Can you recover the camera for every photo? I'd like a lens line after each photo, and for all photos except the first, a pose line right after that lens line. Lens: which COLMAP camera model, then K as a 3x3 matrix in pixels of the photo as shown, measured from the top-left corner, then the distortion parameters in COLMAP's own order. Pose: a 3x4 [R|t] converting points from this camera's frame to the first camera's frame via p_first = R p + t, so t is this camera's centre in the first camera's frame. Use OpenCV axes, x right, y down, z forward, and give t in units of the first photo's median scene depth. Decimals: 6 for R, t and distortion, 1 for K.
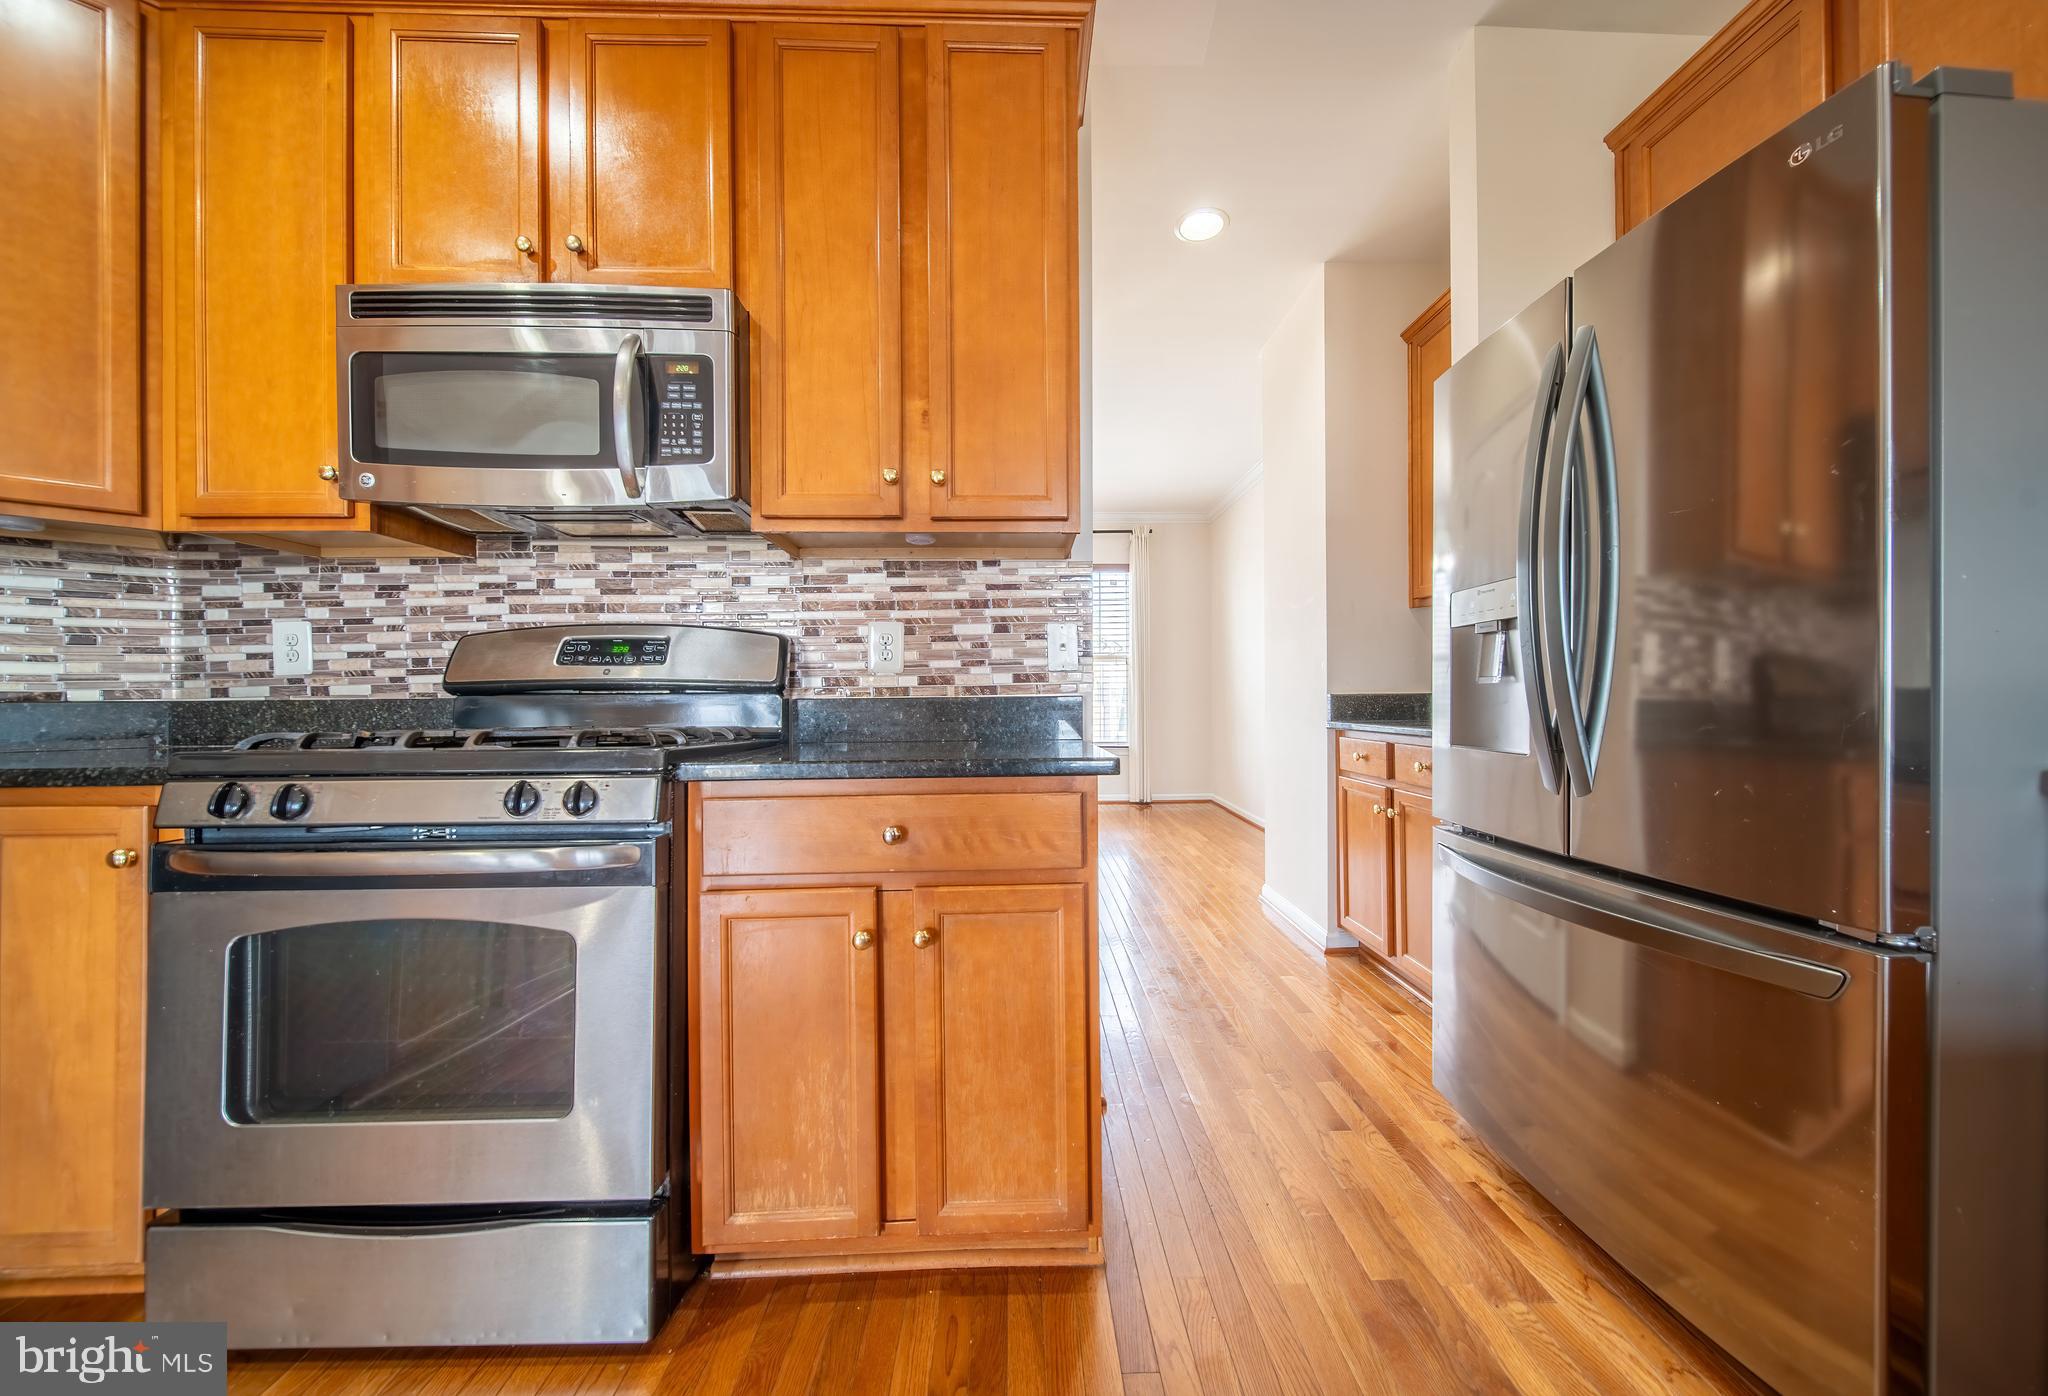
lens RADIAL K [[734.4, 0, 1042.6], [0, 734.4, 696.1], [0, 0, 1]] dist [-0.001577, -0.000135]
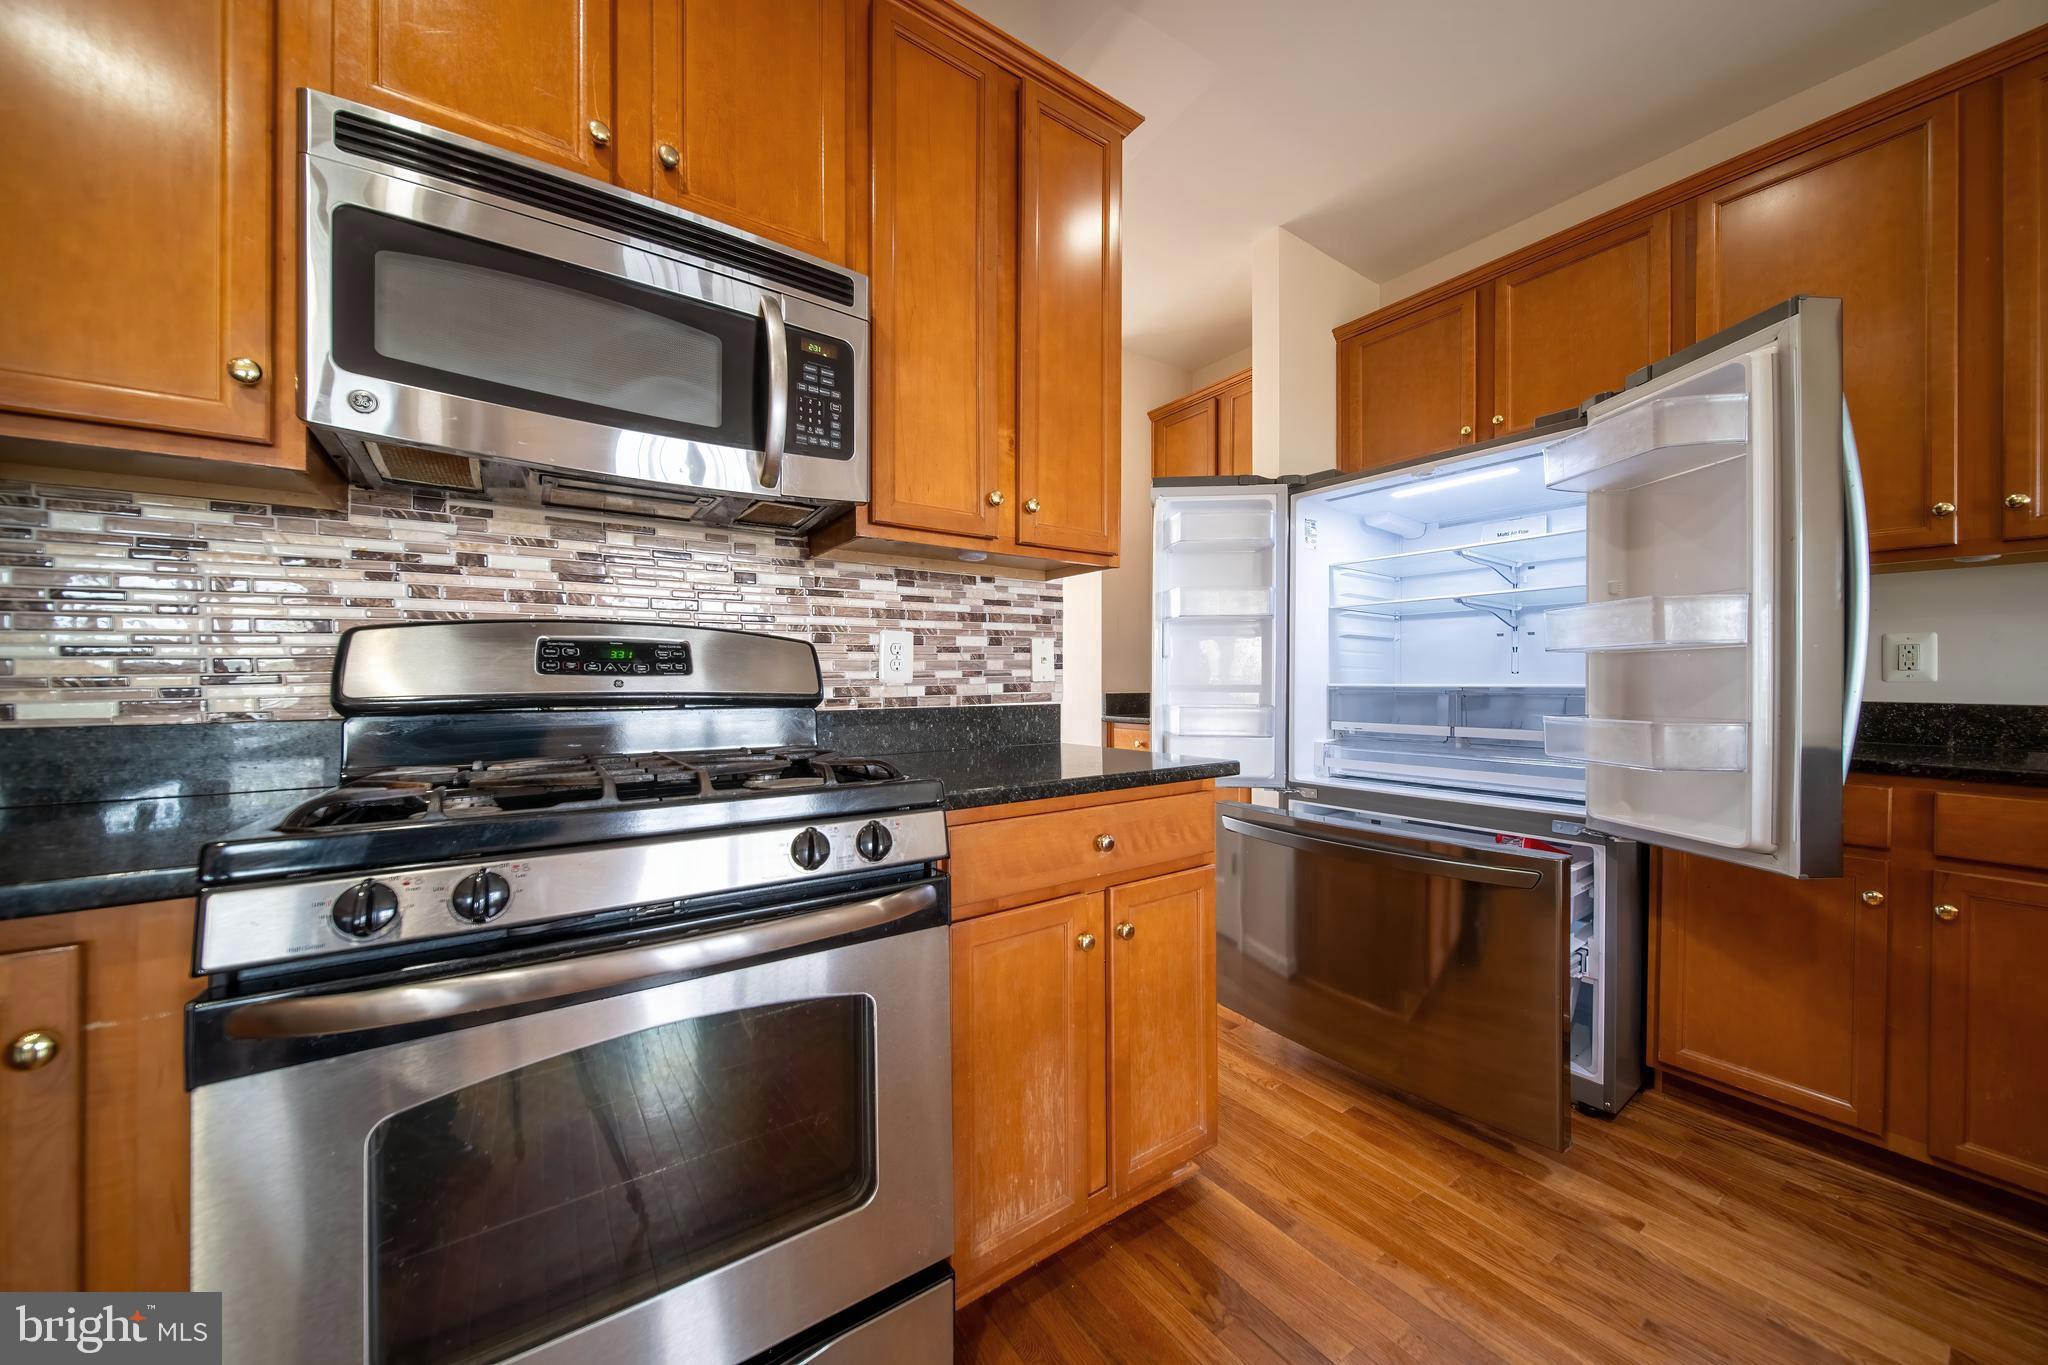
lens RADIAL K [[713.8, 0, 1017.1], [0, 713.8, 681.3], [0, 0, 1]] dist [-0.002513, -0.000196]
pose [[0.846215, 0.004851, 0.532820, -0.596135], [-0.005220, 0.999986, -0.000813, -0.034530], [-0.532817, -0.002093, 0.846228, 0.109354]]
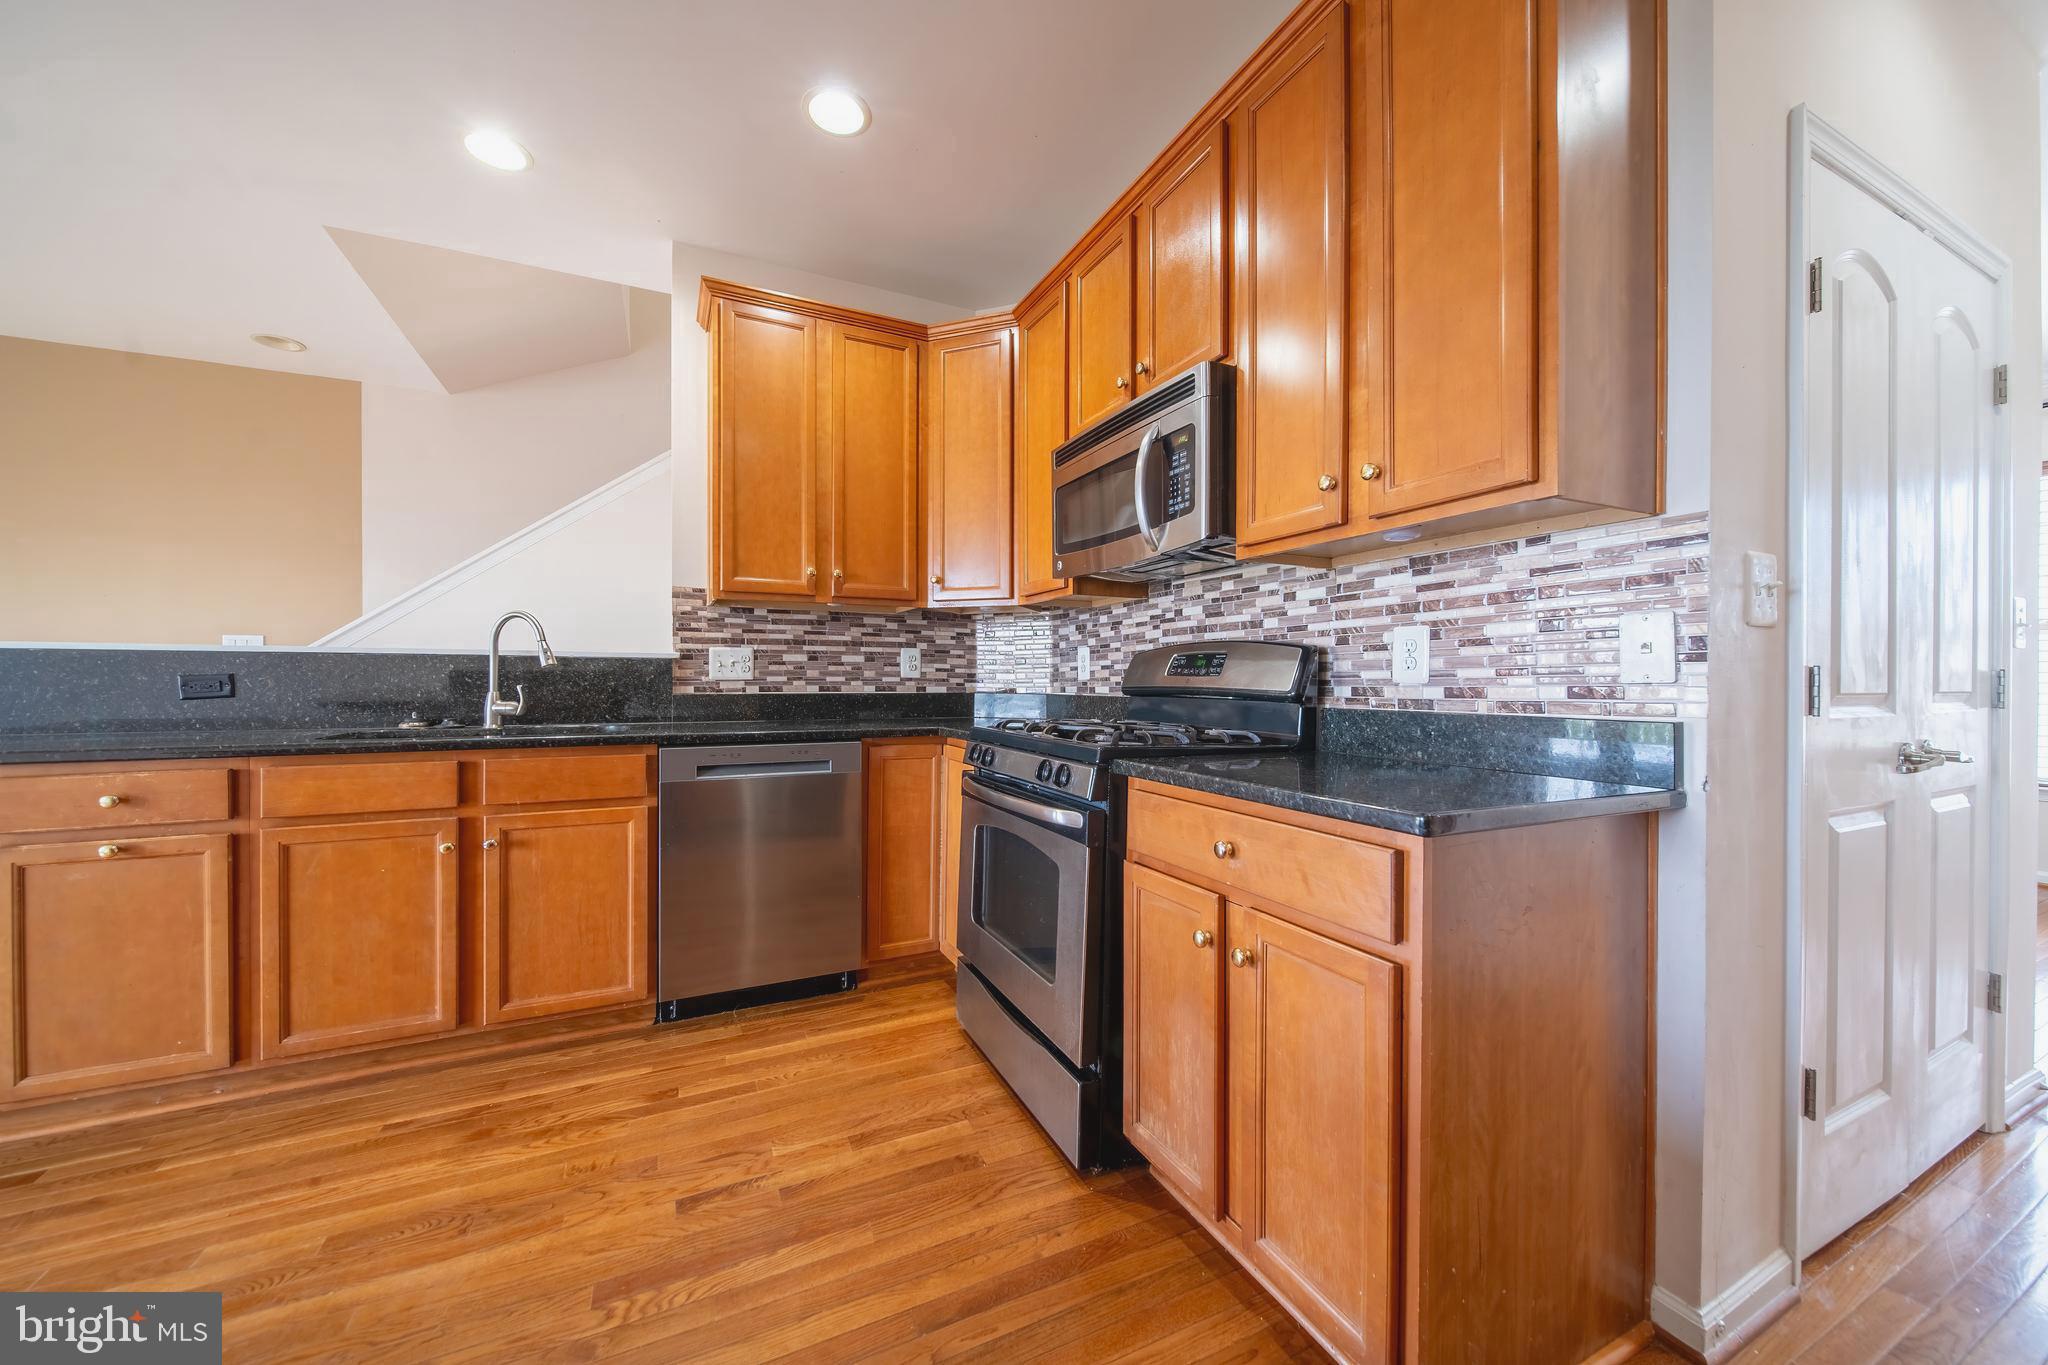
lens RADIAL K [[734.5, 0, 1015.8], [0, 734.5, 681.0], [0, 0, 1]] dist [0.001673, 0.000093]
pose [[0.390715, 0.010849, -0.920448, 0.433107], [-0.006681, 0.999938, 0.008950, -0.039716], [0.920487, 0.002653, 0.390763, 0.210007]]
